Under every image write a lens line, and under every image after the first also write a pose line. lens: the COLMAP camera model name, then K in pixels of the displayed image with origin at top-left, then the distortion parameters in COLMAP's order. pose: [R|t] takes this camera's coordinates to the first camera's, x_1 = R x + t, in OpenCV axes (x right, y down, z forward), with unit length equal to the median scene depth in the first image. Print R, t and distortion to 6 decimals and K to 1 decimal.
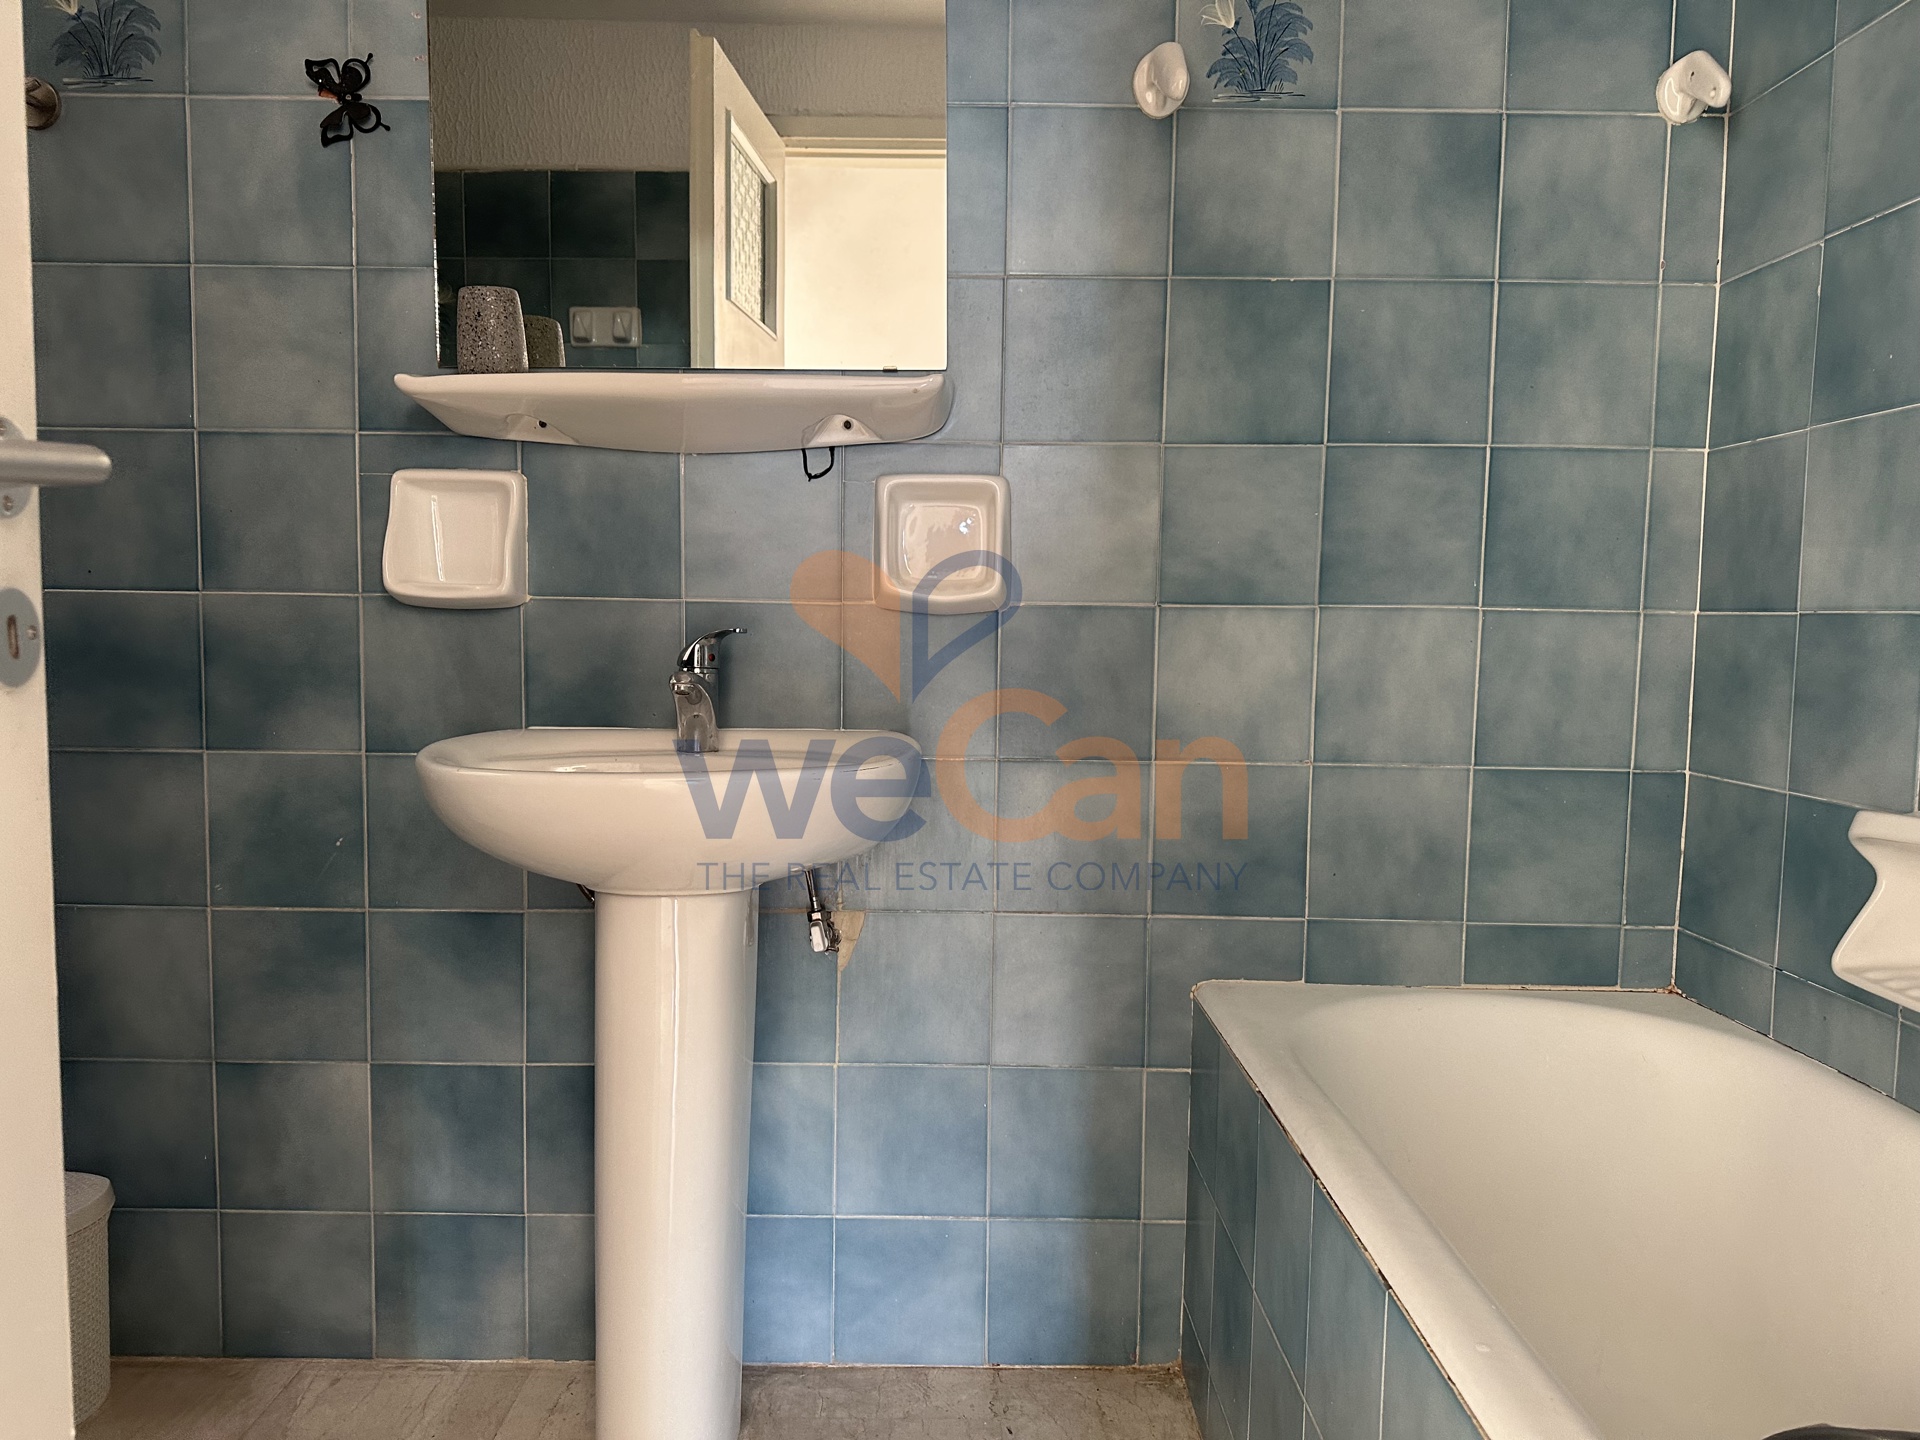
lens RADIAL K [[1337.5, 0, 953.8], [0, 1337.5, 726.1], [0, 0, 1]] dist [-0.001094, -0.023969]
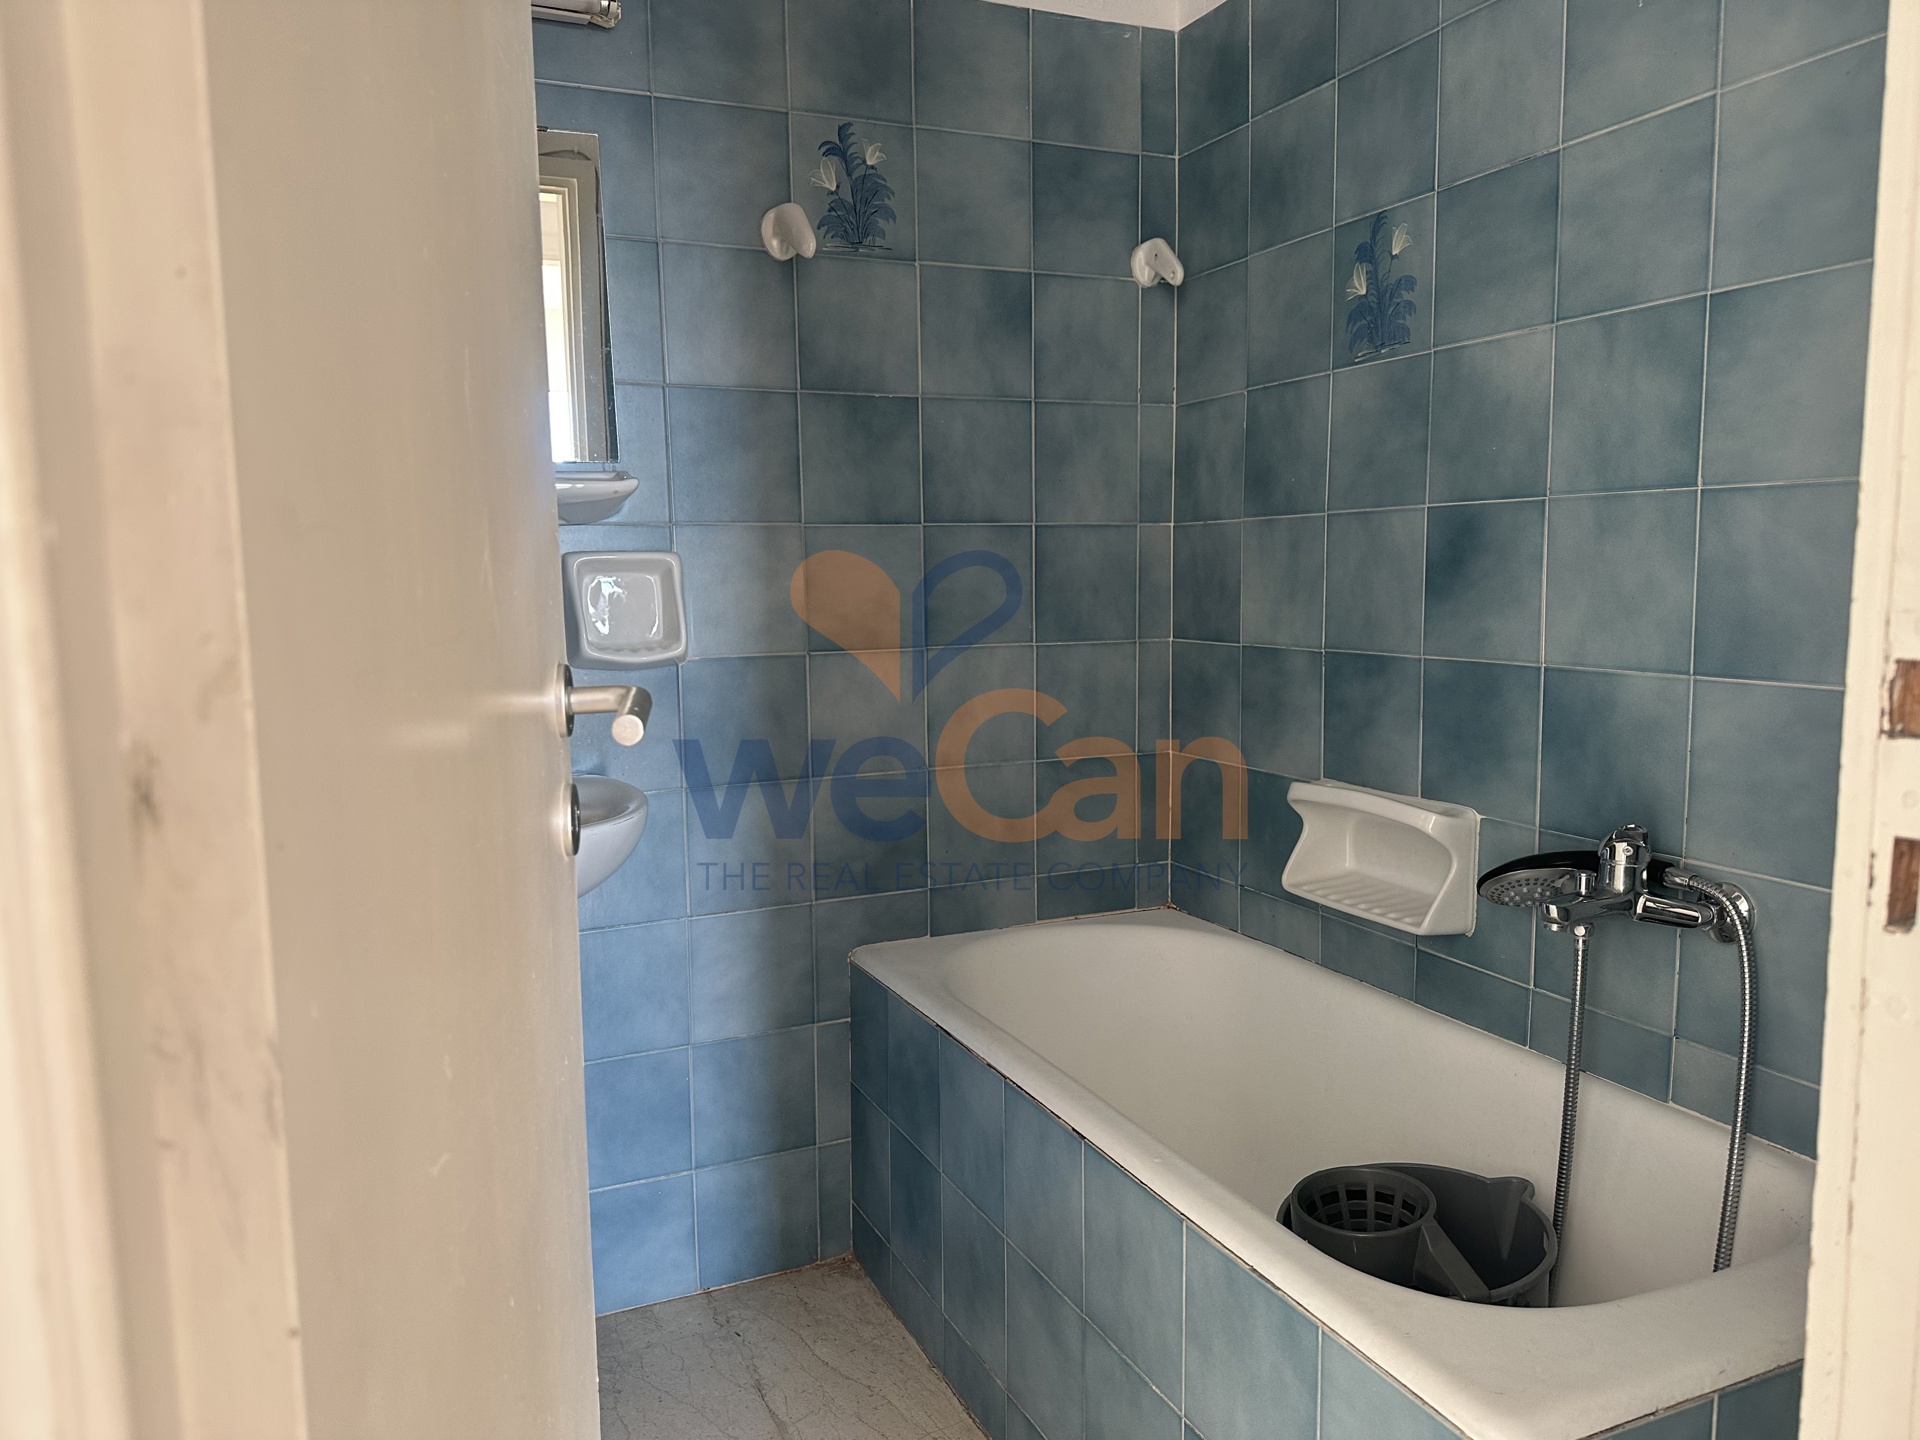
lens RADIAL K [[1325.7, 0, 962.3], [0, 1325.7, 713.6], [0, 0, 1]] dist [0.113085, -0.339486]
pose [[0.909394, -0.073465, 0.409397, -0.229666], [0.060345, 0.997168, 0.044893, -0.084293], [-0.411535, -0.016120, 0.911251, -0.195886]]
